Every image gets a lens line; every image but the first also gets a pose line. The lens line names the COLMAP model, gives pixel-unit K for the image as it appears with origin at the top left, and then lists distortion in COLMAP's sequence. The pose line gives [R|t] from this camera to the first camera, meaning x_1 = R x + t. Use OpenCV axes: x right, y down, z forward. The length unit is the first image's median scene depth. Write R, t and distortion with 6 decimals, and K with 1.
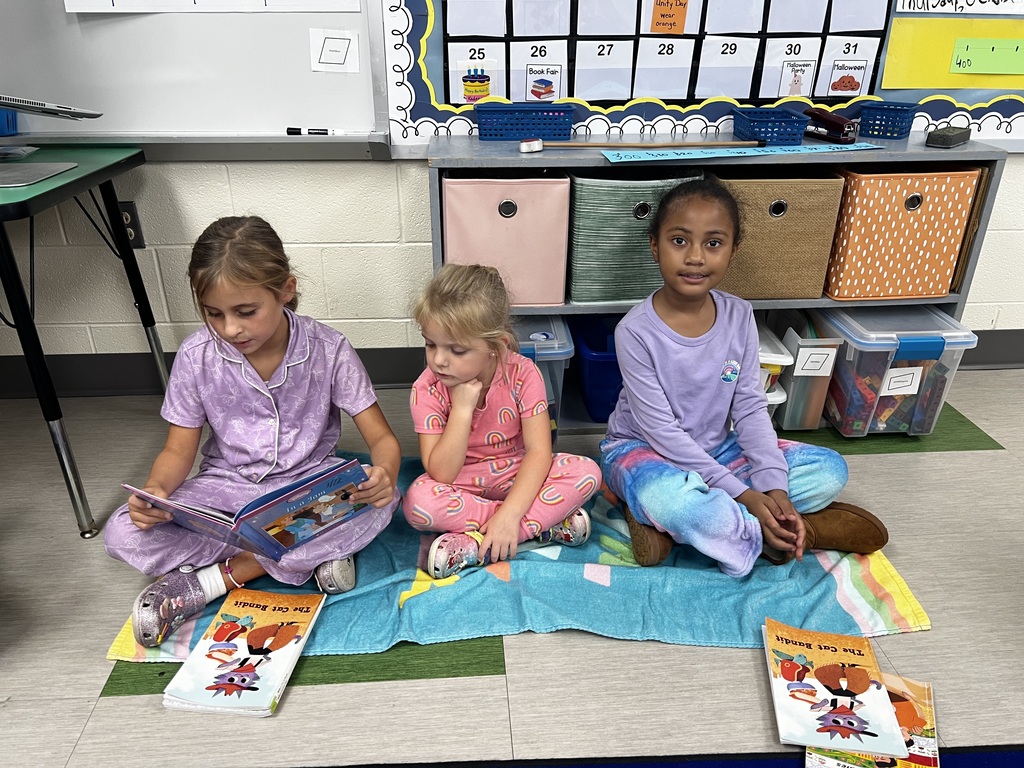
lens RADIAL K [[770.5, 0, 509.3], [0, 770.5, 382.1], [0, 0, 1]] dist [0.006013, -0.008225]
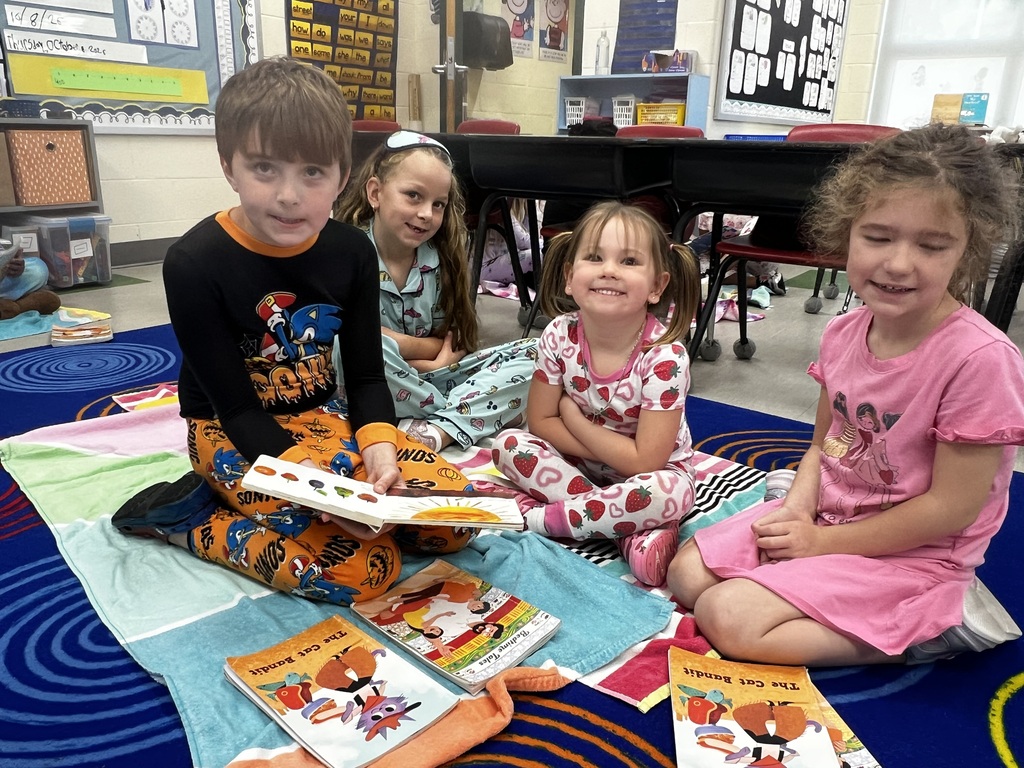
lens RADIAL K [[770.5, 0, 509.2], [0, 770.5, 388.7], [0, 0, 1]] dist [0.006013, -0.008225]
pose [[0.615194, -0.229790, 0.754144, -0.301441], [0.320133, 0.946976, 0.027397, 0.568043], [-0.720452, 0.224572, 0.656137, -0.806976]]
